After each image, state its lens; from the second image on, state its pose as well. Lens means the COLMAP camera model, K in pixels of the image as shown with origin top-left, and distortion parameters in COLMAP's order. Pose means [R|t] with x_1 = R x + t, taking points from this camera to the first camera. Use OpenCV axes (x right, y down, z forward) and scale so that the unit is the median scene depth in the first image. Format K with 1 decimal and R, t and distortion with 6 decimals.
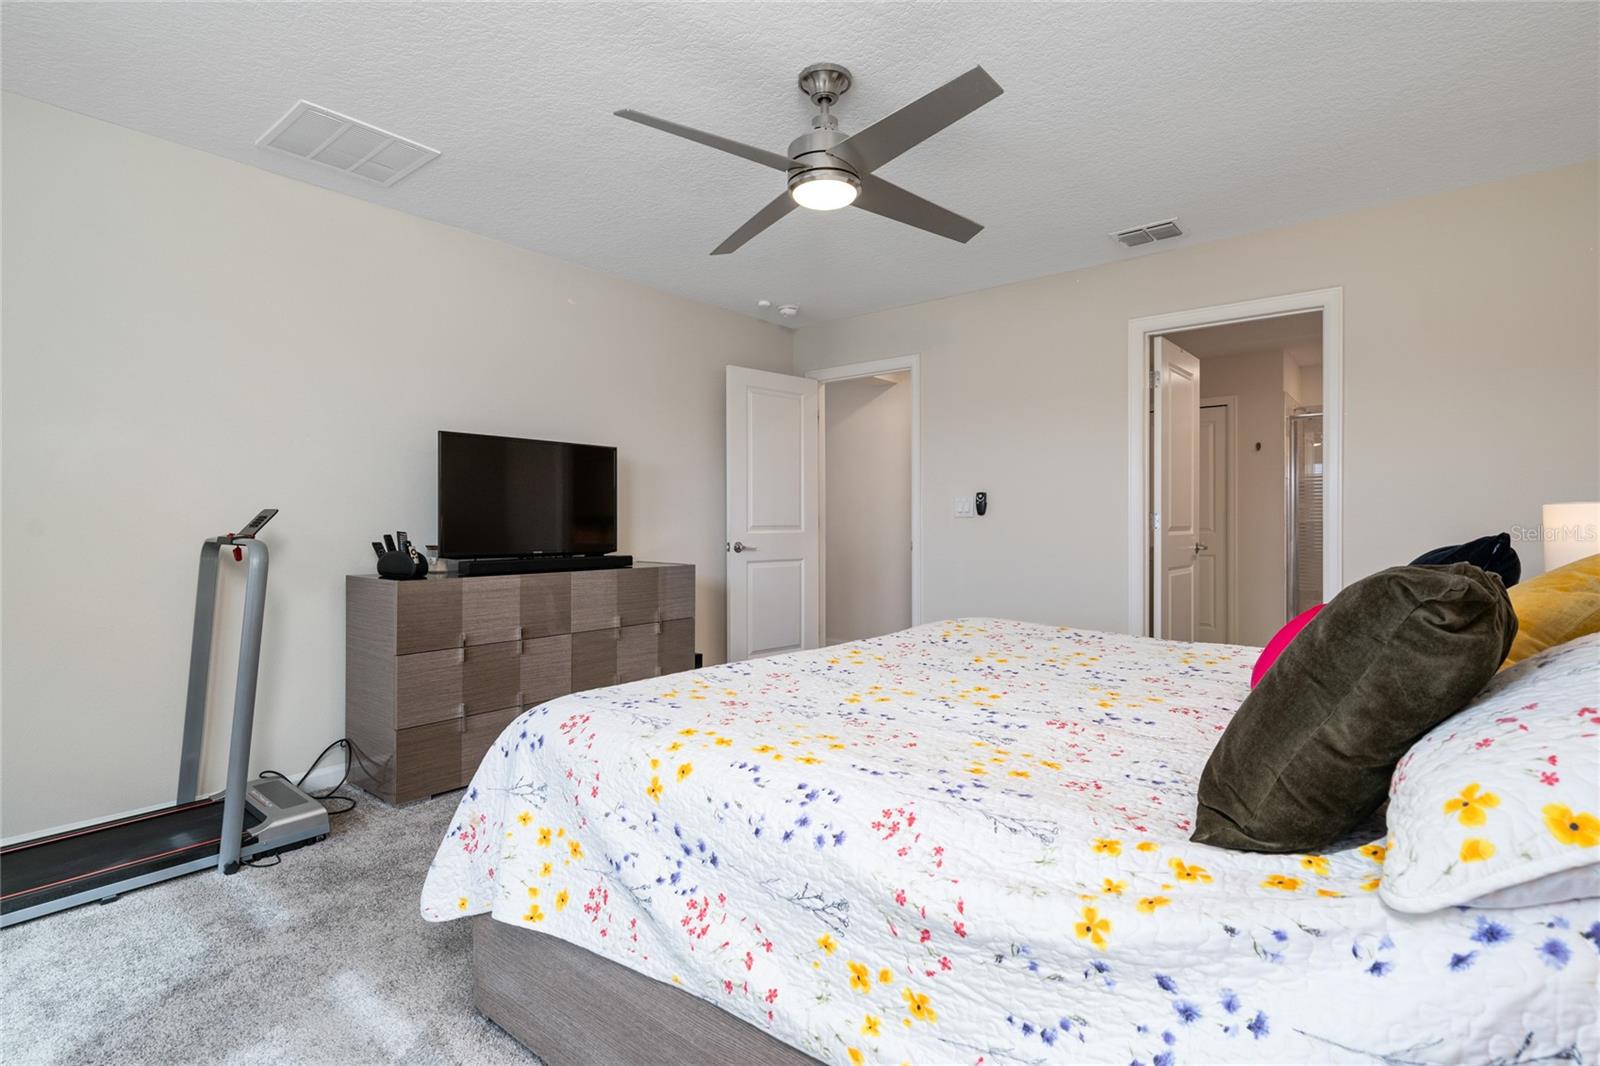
lens RADIAL K [[776.5, 0, 799.1], [0, 776.5, 532.2], [0, 0, 1]] dist [0.005433, -0.001280]
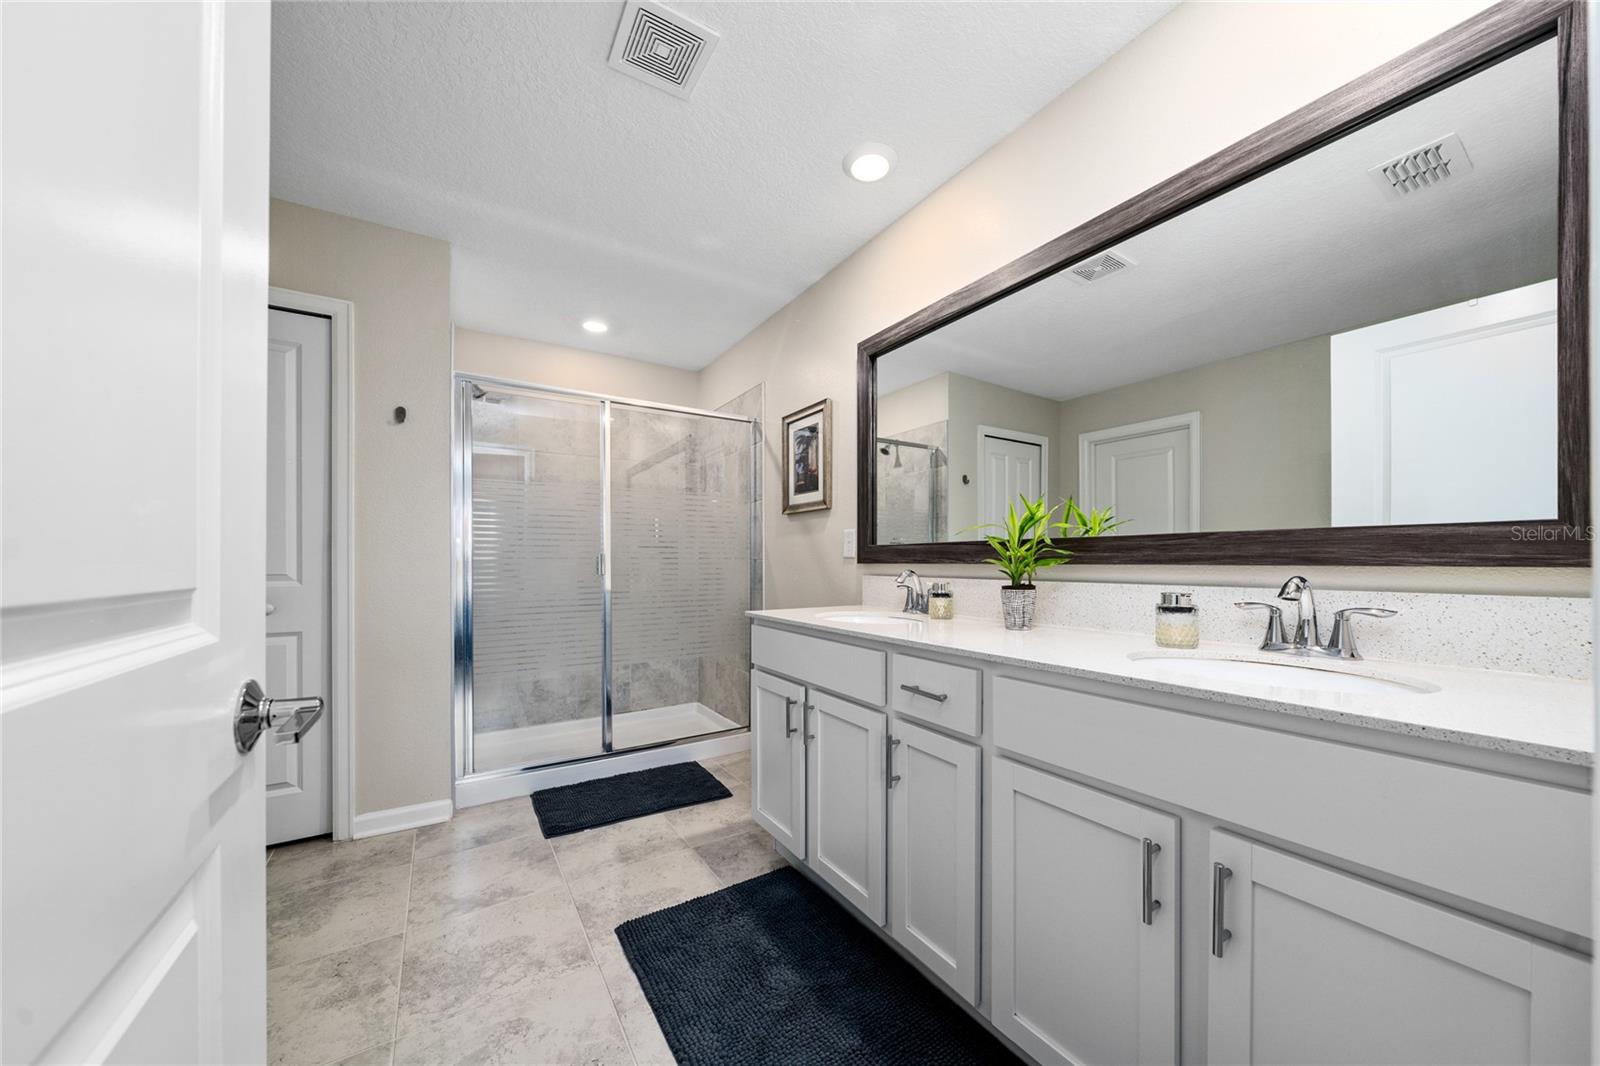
lens RADIAL K [[545.8, 0, 765.5], [0, 545.8, 564.6], [0, 0, 1]] dist [-0.000416, -0.000026]
pose [[0.346827, -0.003623, 0.937922, 0.330350], [-0.000243, 0.999992, 0.003953, -0.010451], [-0.937929, -0.001599, 0.346823, 0.641114]]
